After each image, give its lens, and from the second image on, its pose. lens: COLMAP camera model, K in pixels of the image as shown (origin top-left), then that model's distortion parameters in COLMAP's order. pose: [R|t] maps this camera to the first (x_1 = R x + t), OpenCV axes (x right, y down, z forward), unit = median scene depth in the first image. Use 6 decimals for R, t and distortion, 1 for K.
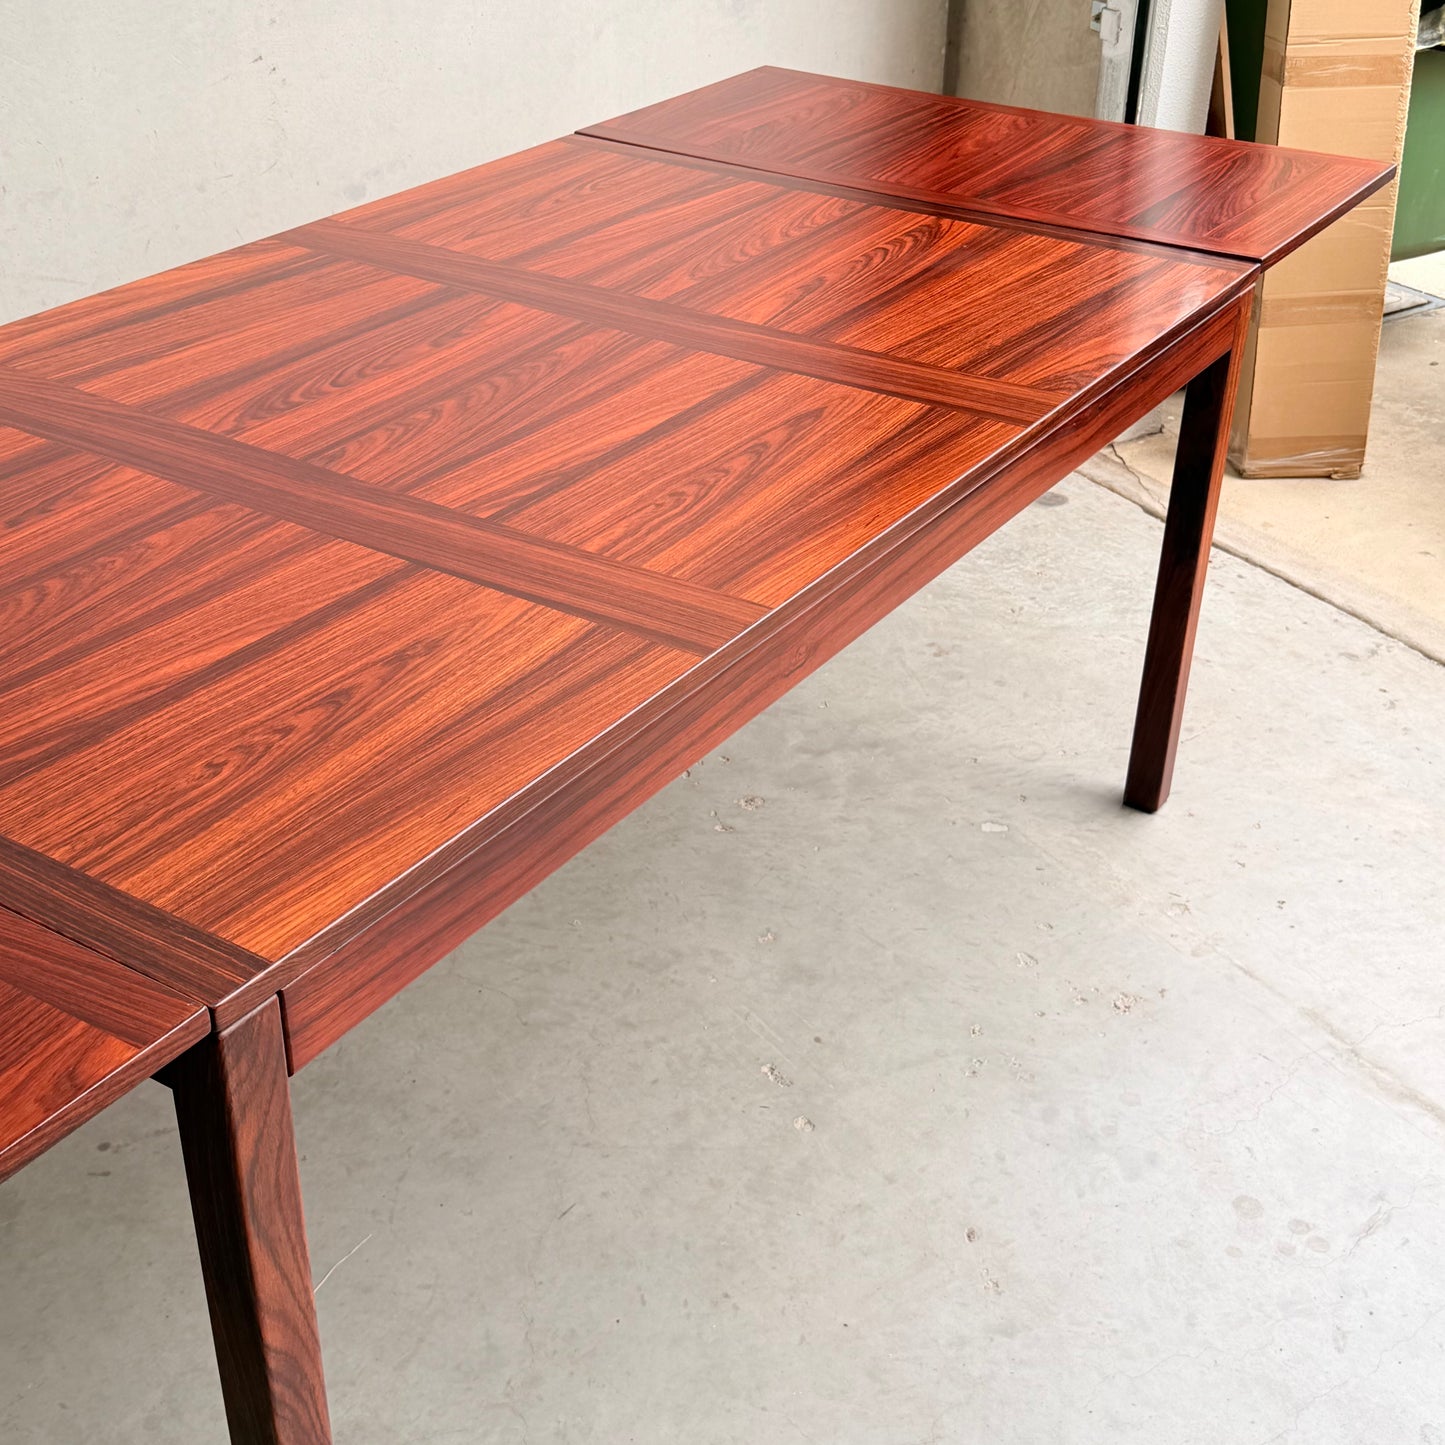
lens RADIAL K [[1963.0, 0, 722.5], [0, 1963.0, 722.5], [0, 0, 1]] dist [0.223116, -0.547083]
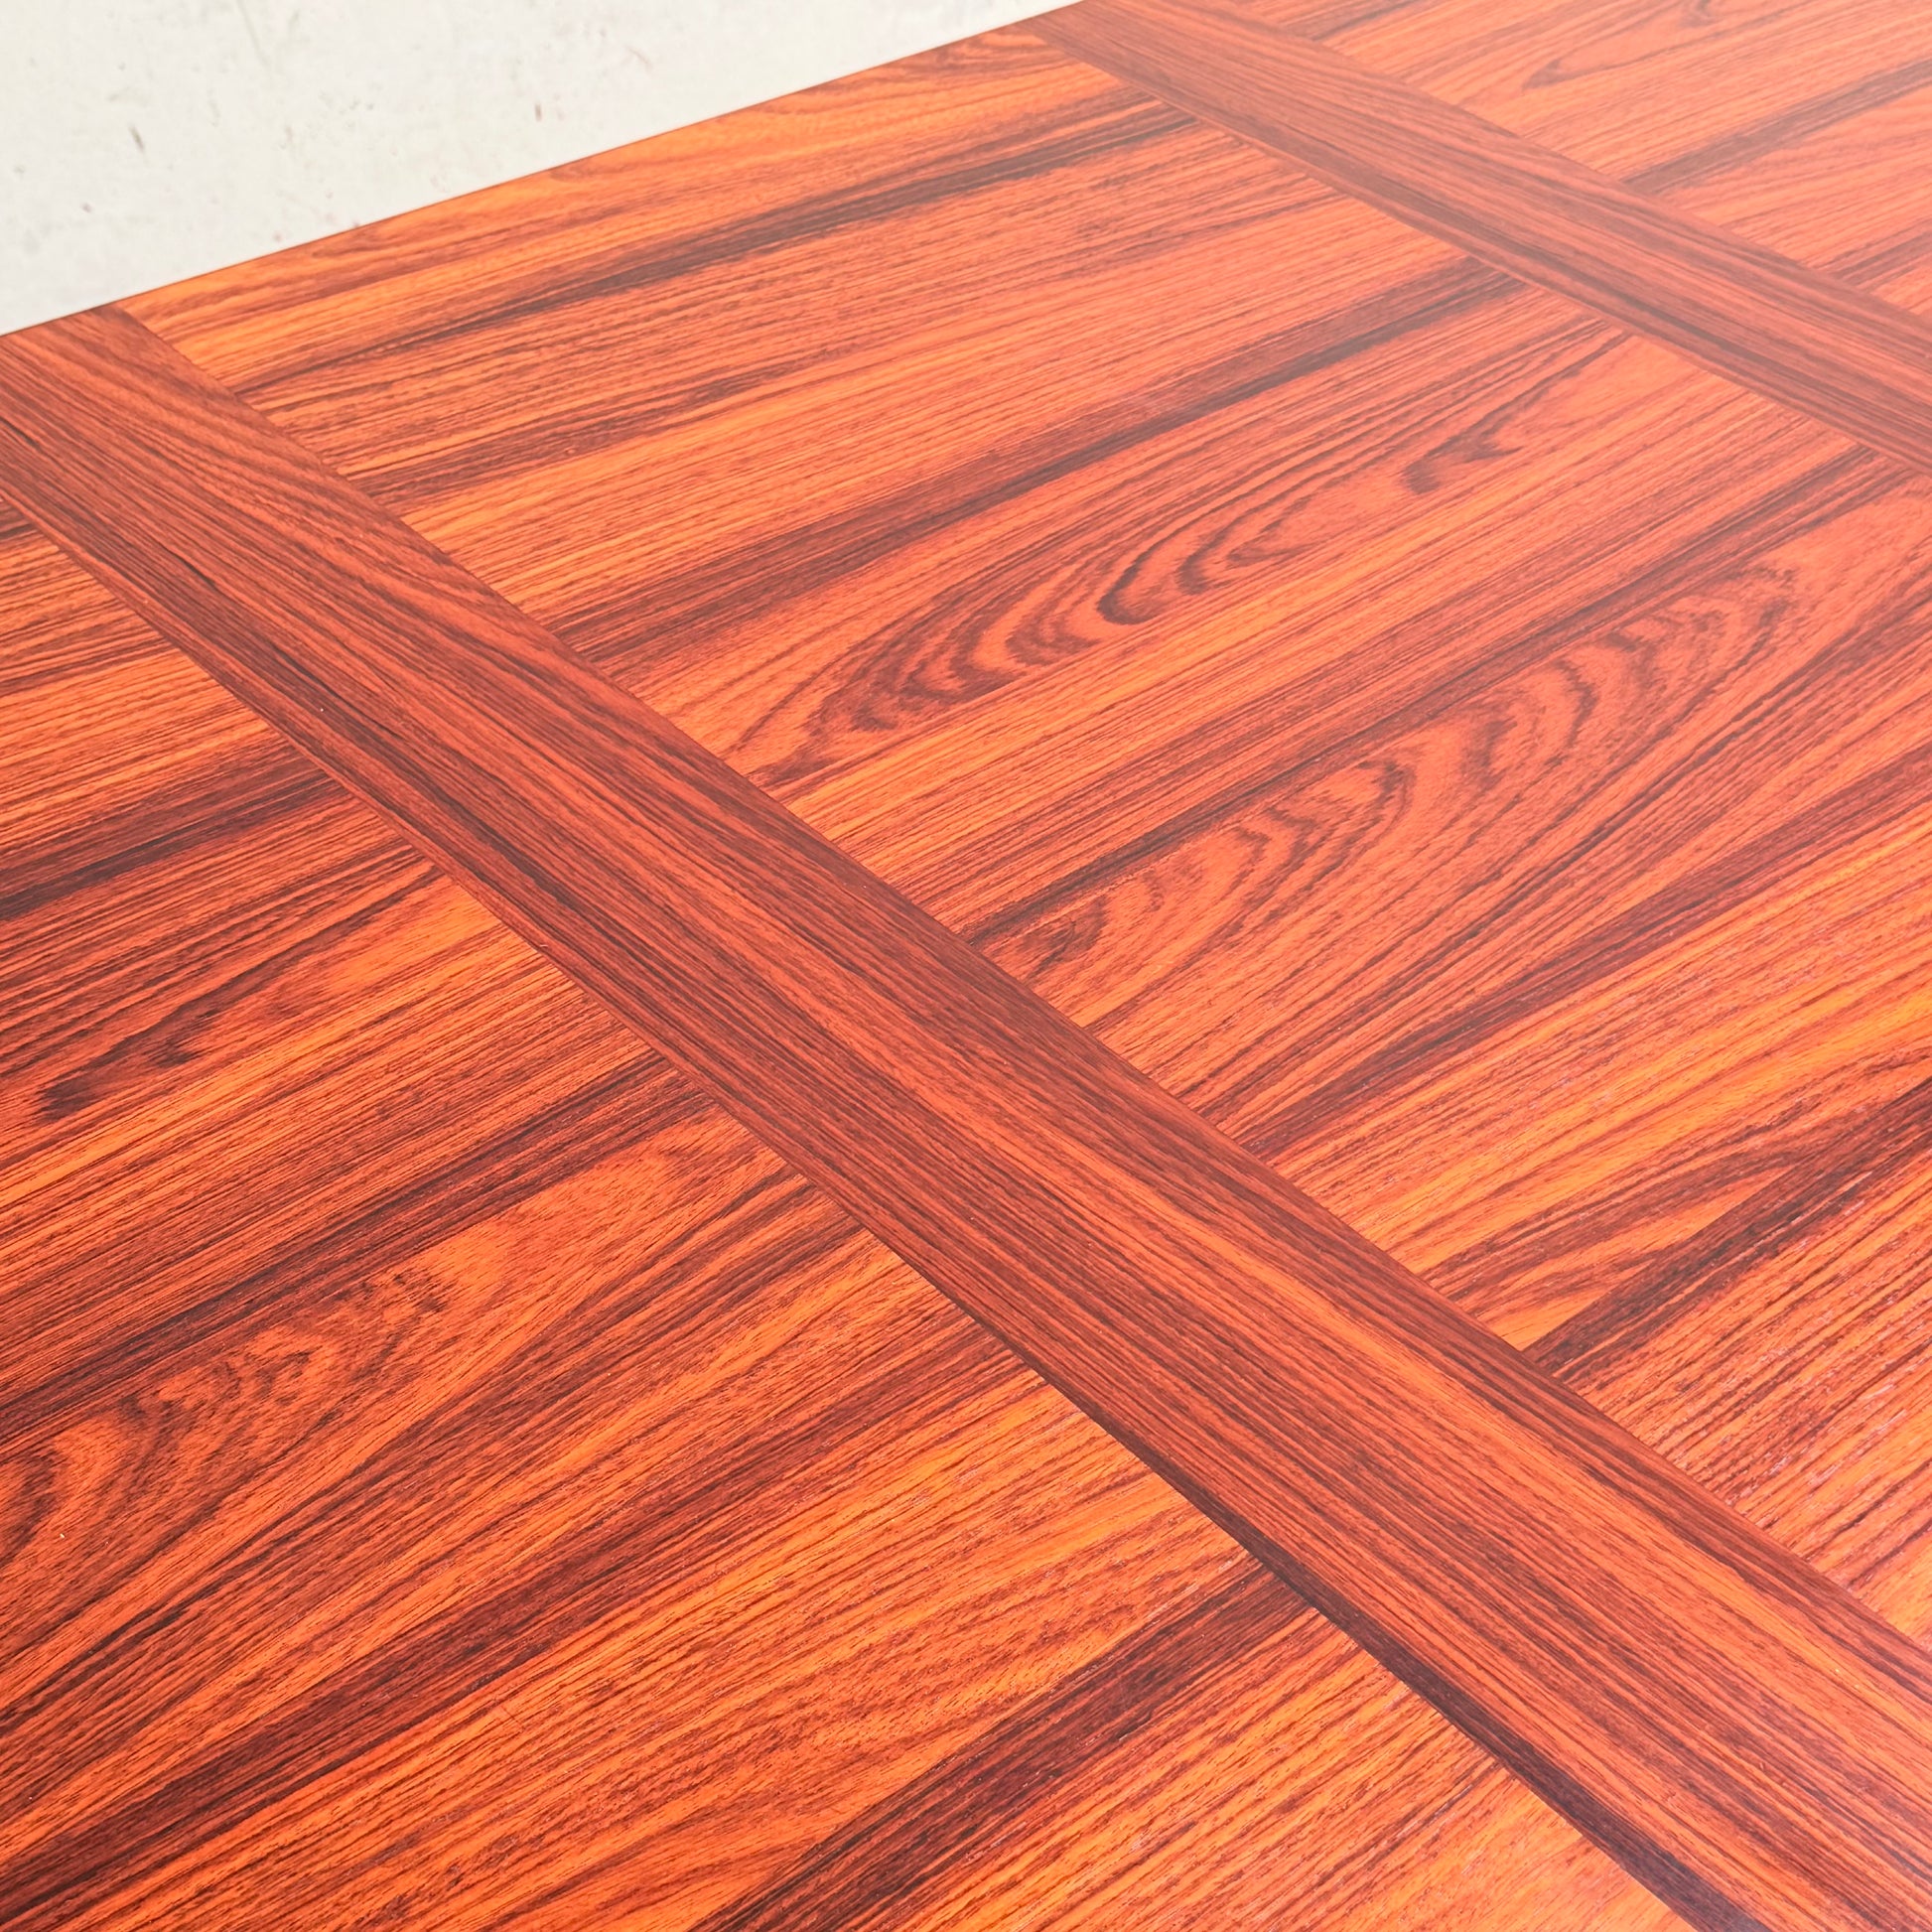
lens RADIAL K [[3181.8, 0, 948.3], [0, 3181.8, 967.8], [0, 0, 1]] dist [0.171799, -0.355964]
pose [[0.963396, 0.185735, -0.193315, -0.105739], [-0.158712, 0.976309, 0.147078, -0.187516], [0.216052, -0.111013, 0.970050, 0.460379]]
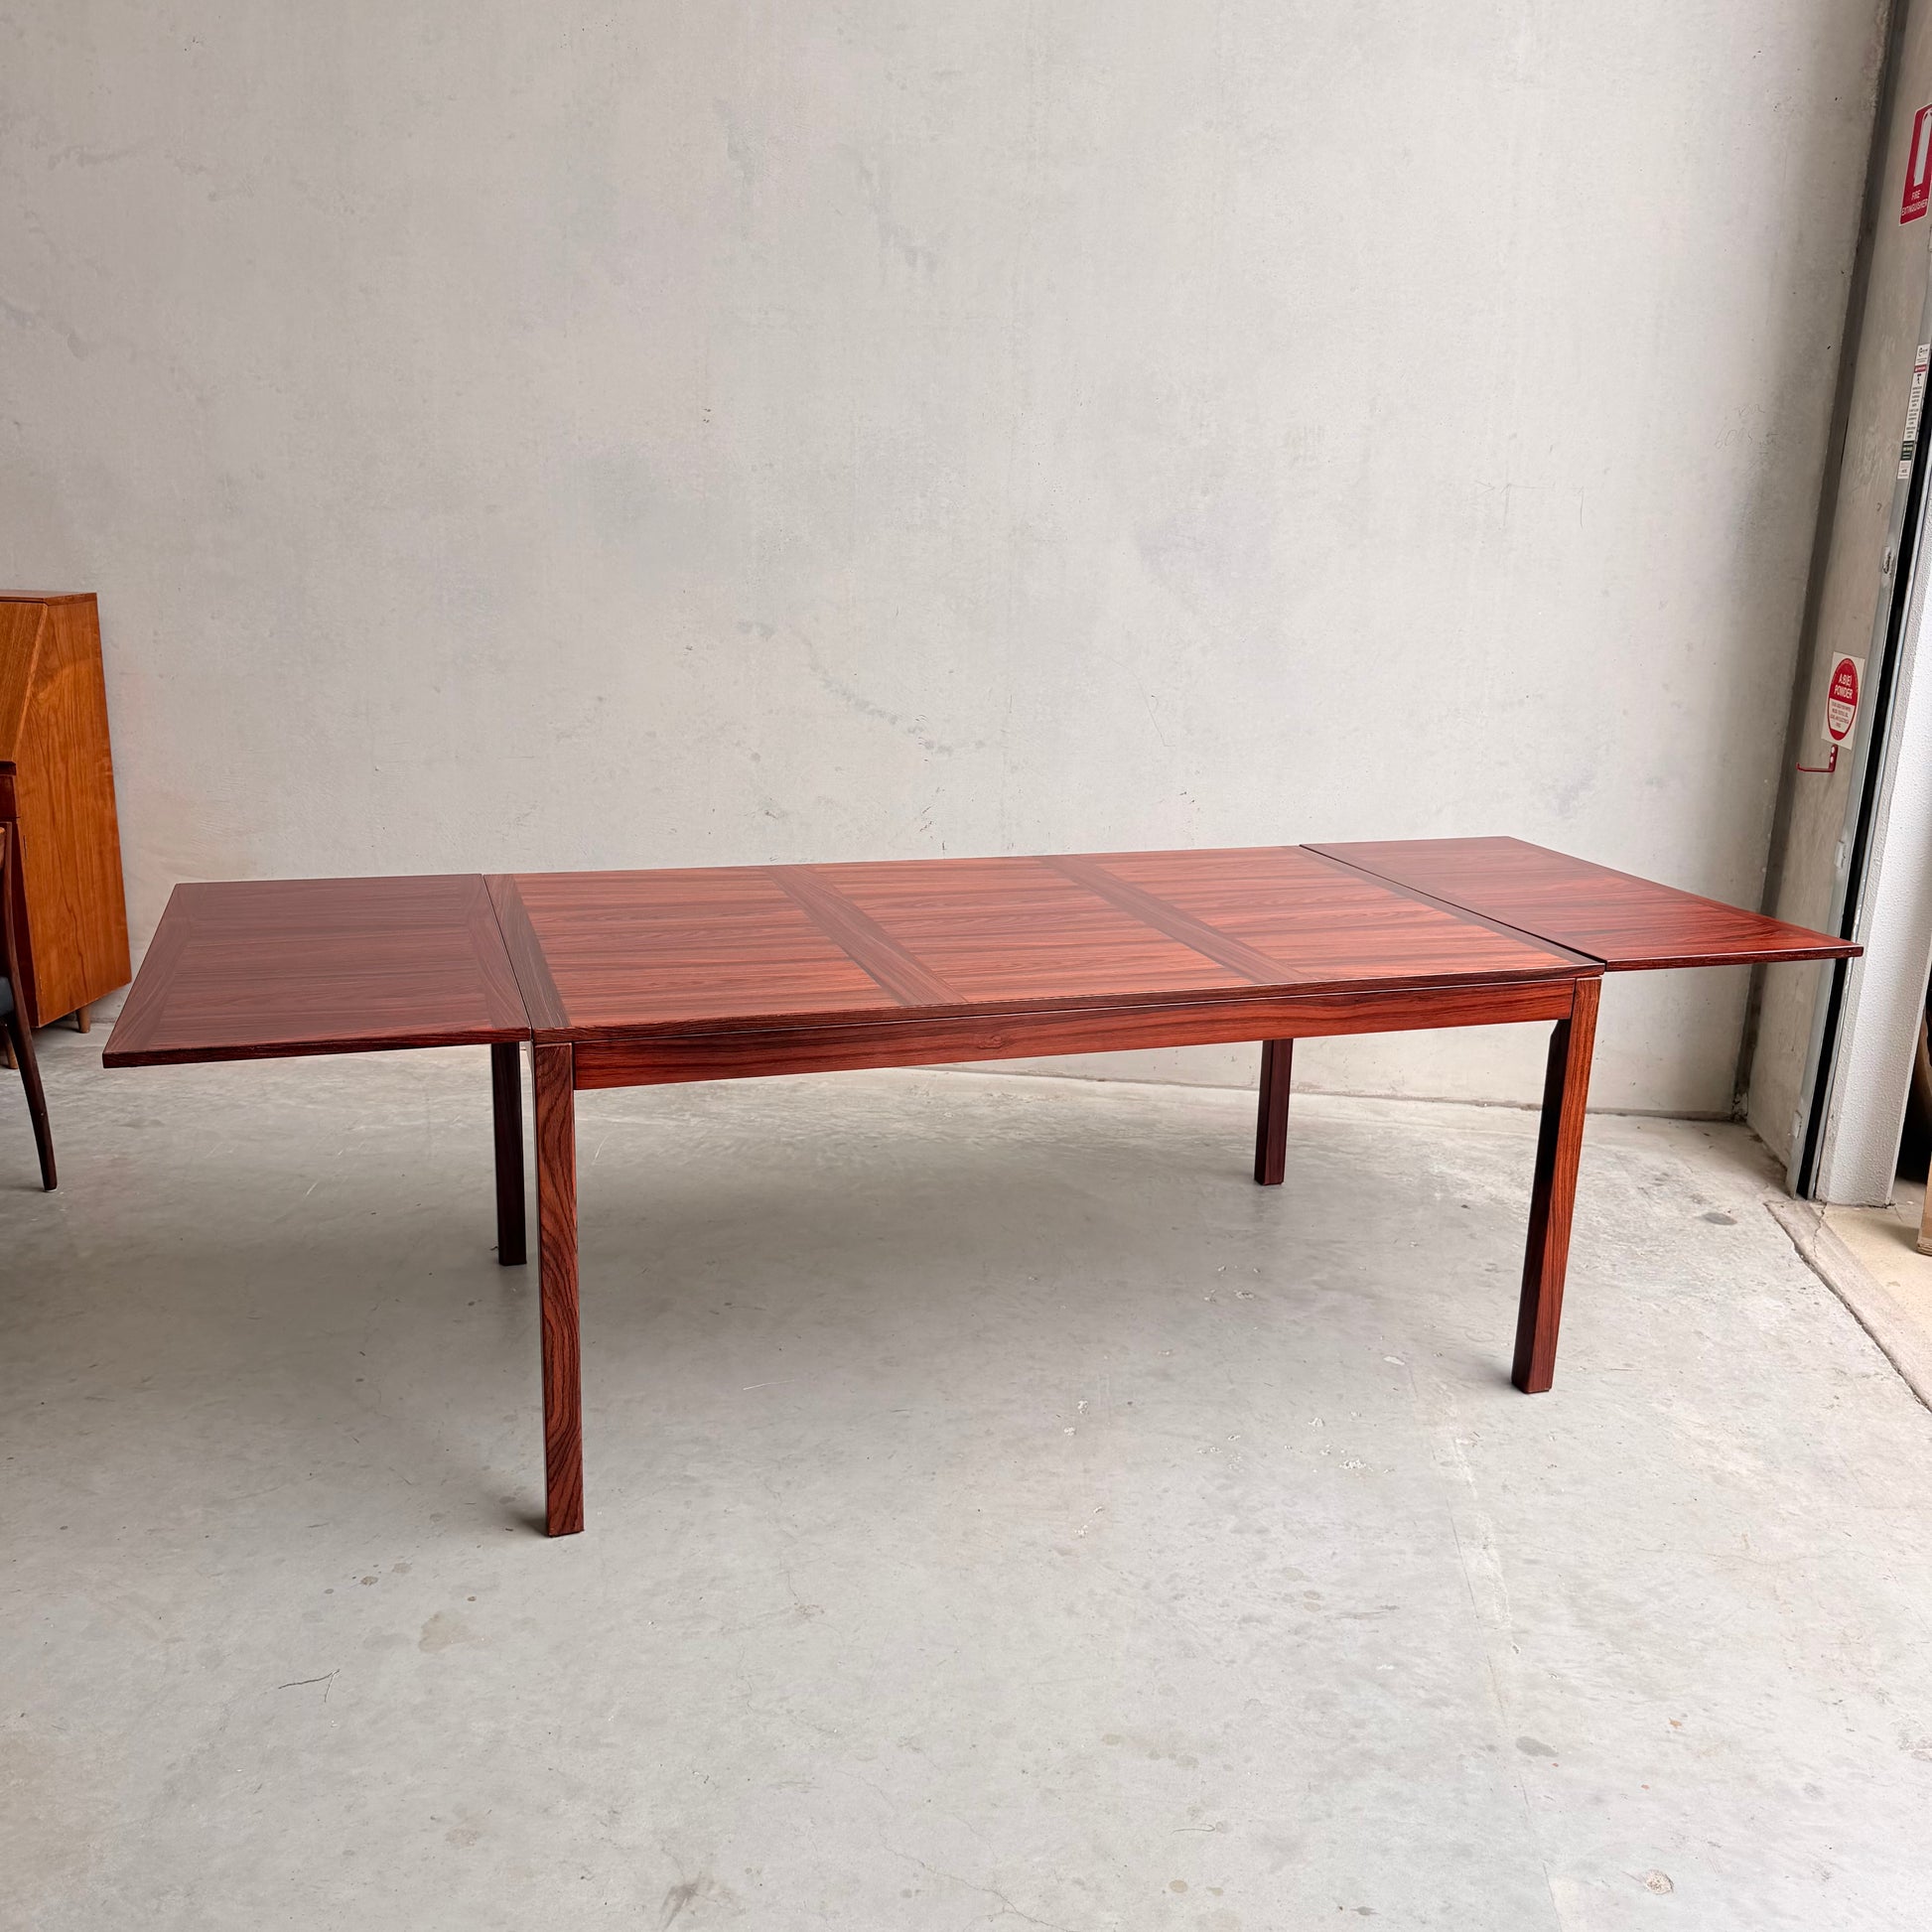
lens RADIAL K [[1790.1, 0, 956.0], [0, 1790.1, 973.7], [0, 0, 1]] dist [0.170690, -0.355695]
pose [[0.780911, 0.169389, -0.601237, 0.790752], [-0.334362, 0.926376, -0.173292, 0.162906], [0.527617, 0.336356, 0.780054, -0.225780]]
